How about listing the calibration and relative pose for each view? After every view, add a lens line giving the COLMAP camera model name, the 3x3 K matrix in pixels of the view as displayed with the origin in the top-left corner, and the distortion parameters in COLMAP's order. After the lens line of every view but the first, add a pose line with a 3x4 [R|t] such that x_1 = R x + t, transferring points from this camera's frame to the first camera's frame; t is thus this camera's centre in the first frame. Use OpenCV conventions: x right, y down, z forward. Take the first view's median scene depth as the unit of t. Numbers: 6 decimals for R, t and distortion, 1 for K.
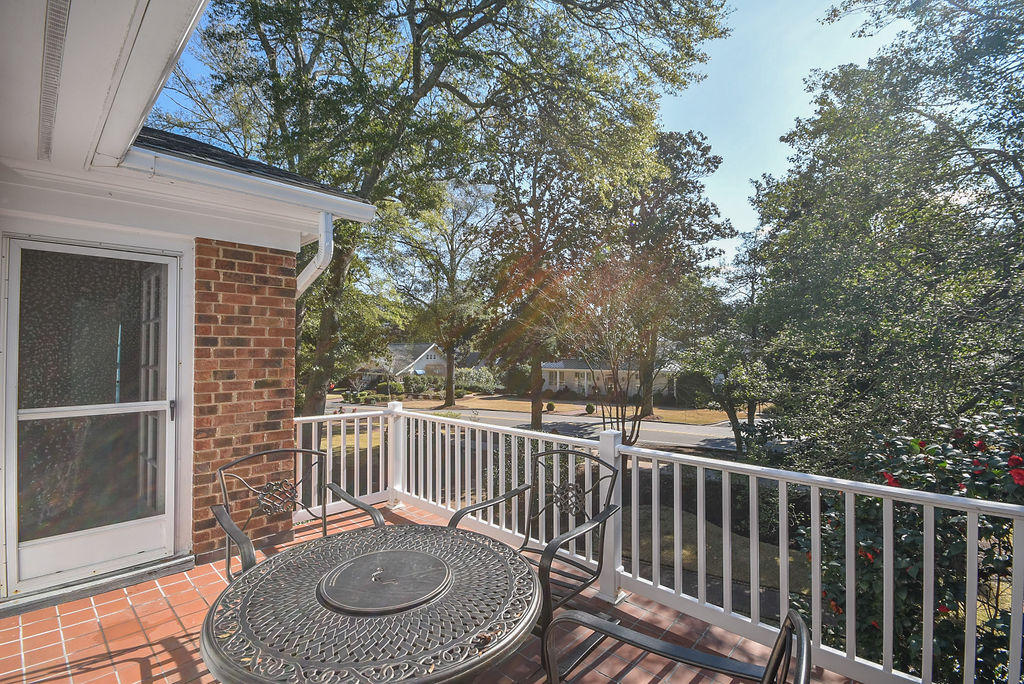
lens RADIAL K [[455.8, 0, 513.9], [0, 455.8, 346.7], [0, 0, 1]] dist [0.000330, -0.003532]
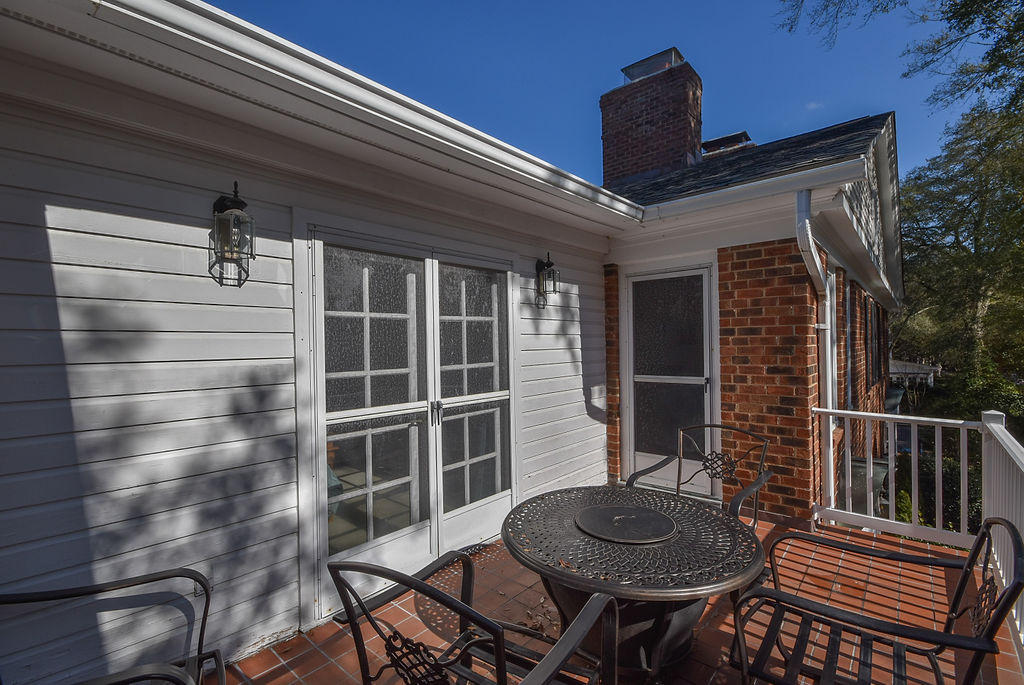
lens RADIAL K [[455.8, 0, 515.2], [0, 455.8, 343.0], [0, 0, 1]] dist [0.000330, -0.003532]
pose [[0.047542, 0.003930, -0.998861, 0.502891], [0.031613, 0.999485, 0.005437, -0.006306], [0.998369, -0.031836, 0.047394, 0.364233]]
